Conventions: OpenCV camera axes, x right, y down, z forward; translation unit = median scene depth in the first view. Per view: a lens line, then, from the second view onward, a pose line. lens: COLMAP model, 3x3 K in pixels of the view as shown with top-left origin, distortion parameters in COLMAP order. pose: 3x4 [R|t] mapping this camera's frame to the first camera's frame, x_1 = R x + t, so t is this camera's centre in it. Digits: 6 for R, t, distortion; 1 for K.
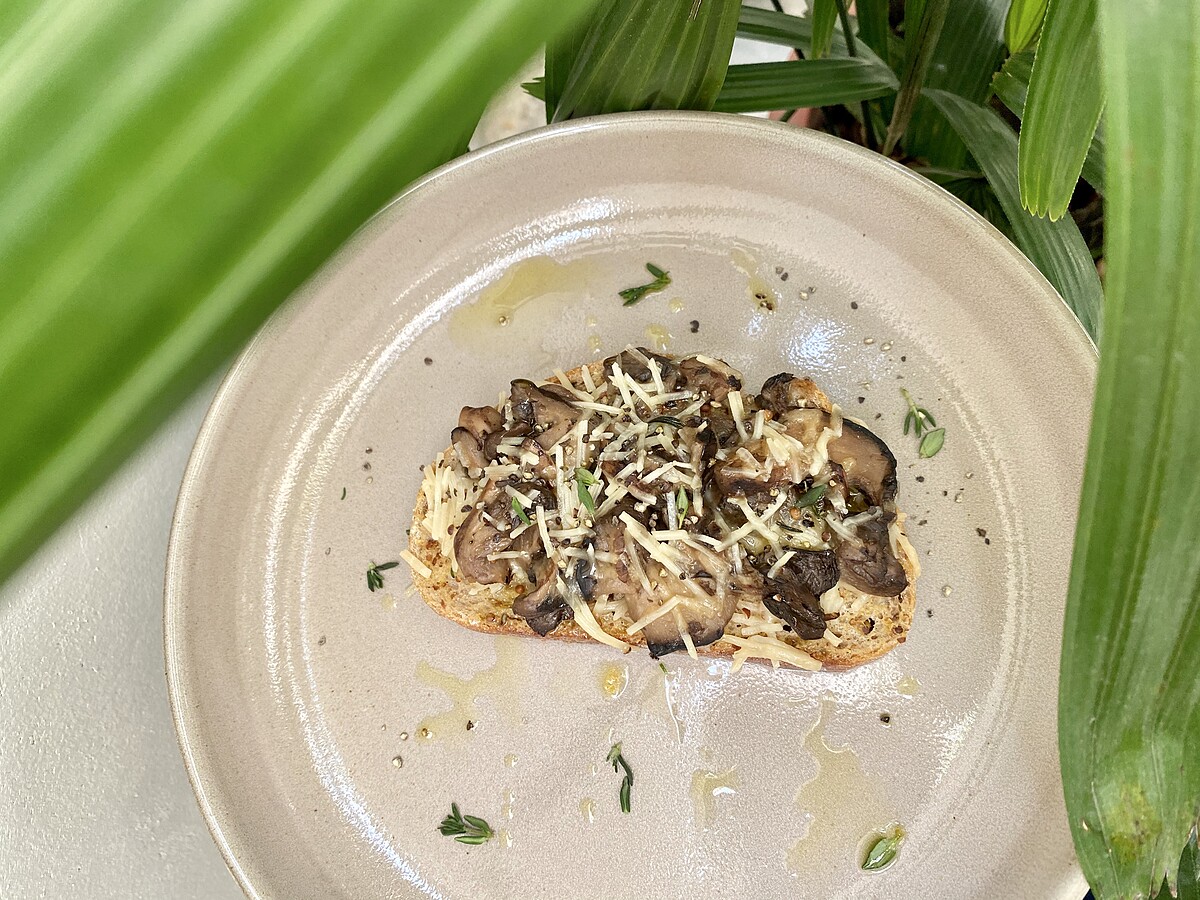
lens RADIAL K [[908.3, 0, 600.0], [0, 908.3, 450.0], [0, 0, 1]] dist [0.100984, -0.321938]
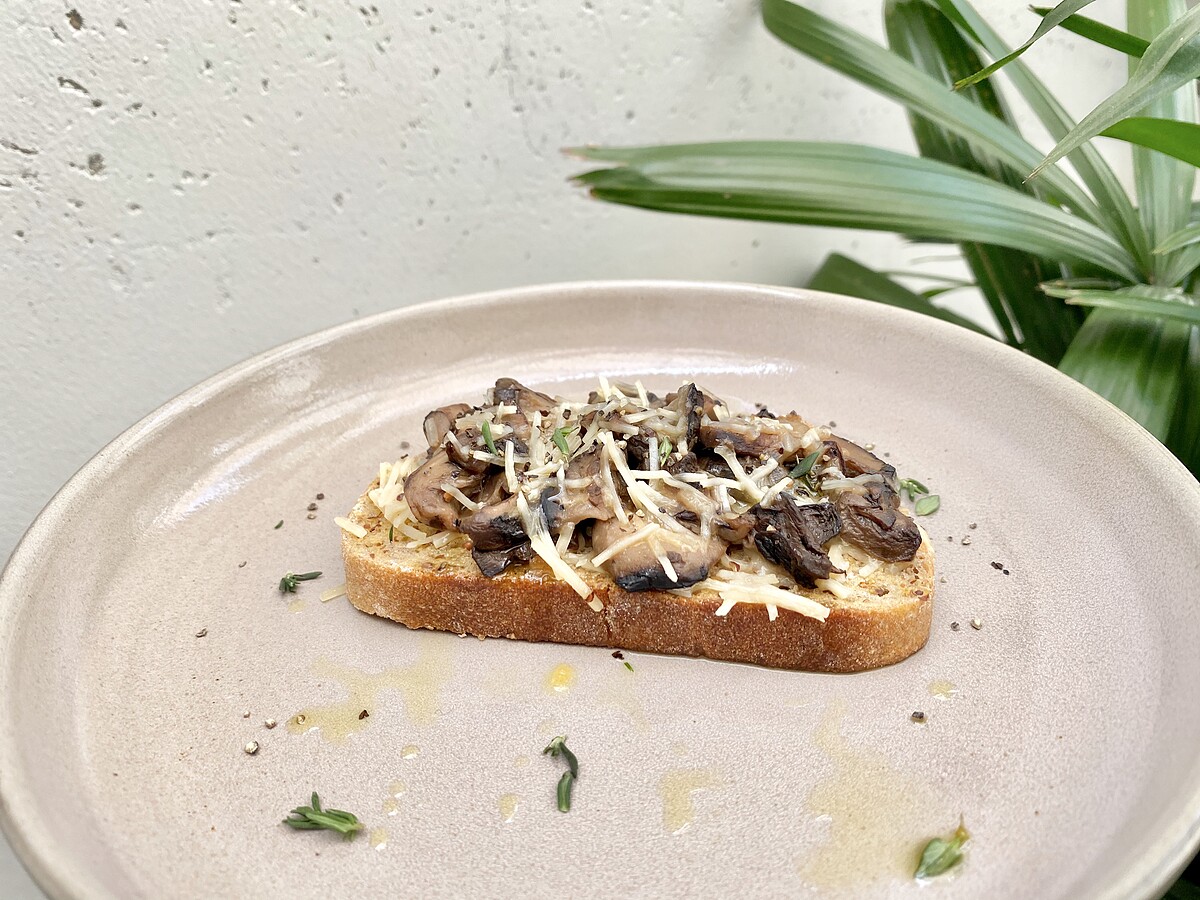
lens RADIAL K [[908.3, 0, 600.0], [0, 908.3, 450.0], [0, 0, 1]] dist [0.100984, -0.321938]
pose [[0.993233, 0.116098, -0.003197, 0.027278], [-0.088980, 0.742971, -0.663383, 0.670211], [-0.074642, 0.659178, 0.748273, 0.314556]]
